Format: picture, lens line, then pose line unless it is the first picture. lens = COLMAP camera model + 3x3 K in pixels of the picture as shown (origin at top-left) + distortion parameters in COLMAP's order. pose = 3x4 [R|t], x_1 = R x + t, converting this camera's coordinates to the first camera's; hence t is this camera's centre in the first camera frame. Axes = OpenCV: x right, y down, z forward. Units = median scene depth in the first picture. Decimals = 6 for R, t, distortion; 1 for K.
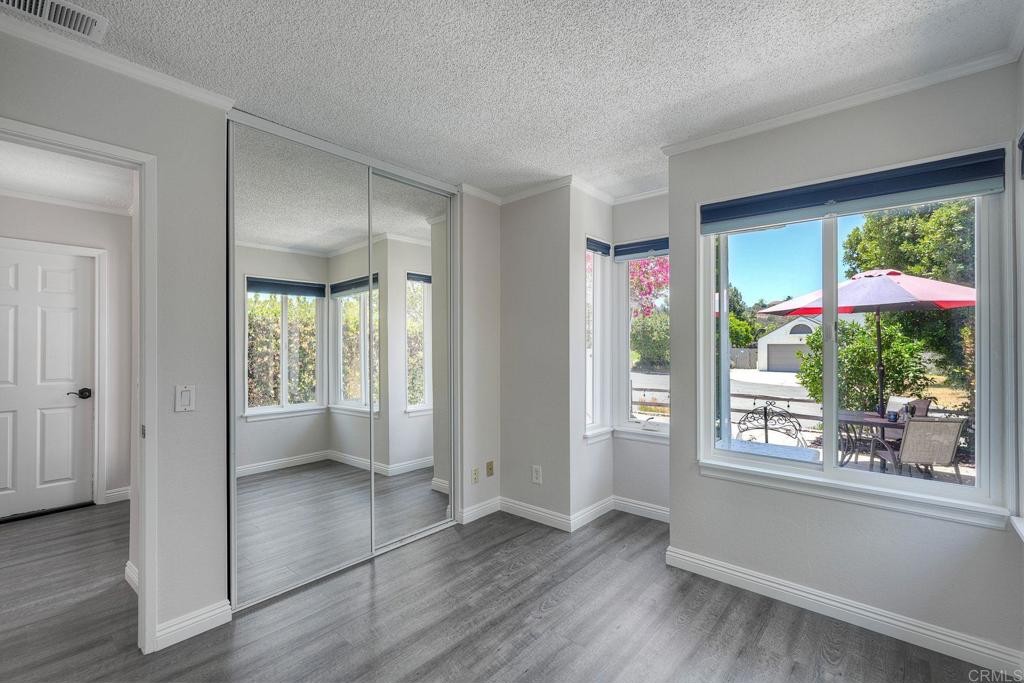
lens RADIAL K [[454.7, 0, 509.1], [0, 454.7, 352.1], [0, 0, 1]] dist [0.000843, 0.000216]
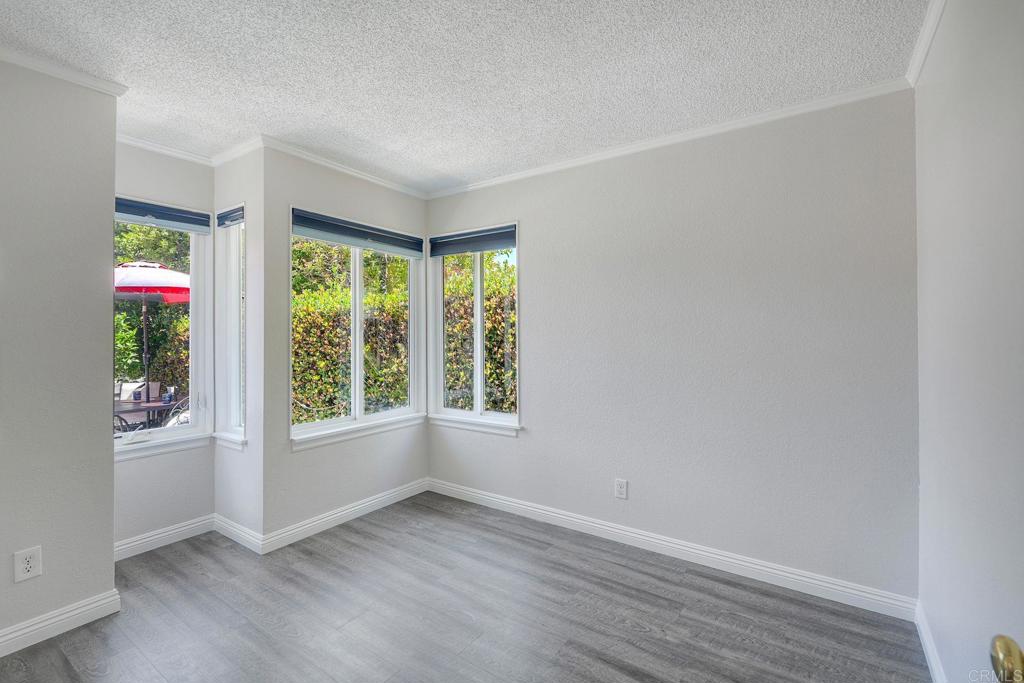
lens RADIAL K [[453.8, 0, 512.0], [0, 453.8, 341.5], [0, 0, 1]] dist [-0.000196, 0.000092]
pose [[-0.113147, -0.019693, 0.993383, -0.757108], [0.017168, 0.999616, 0.021772, -0.012217], [-0.993430, 0.019518, -0.112766, 0.617466]]
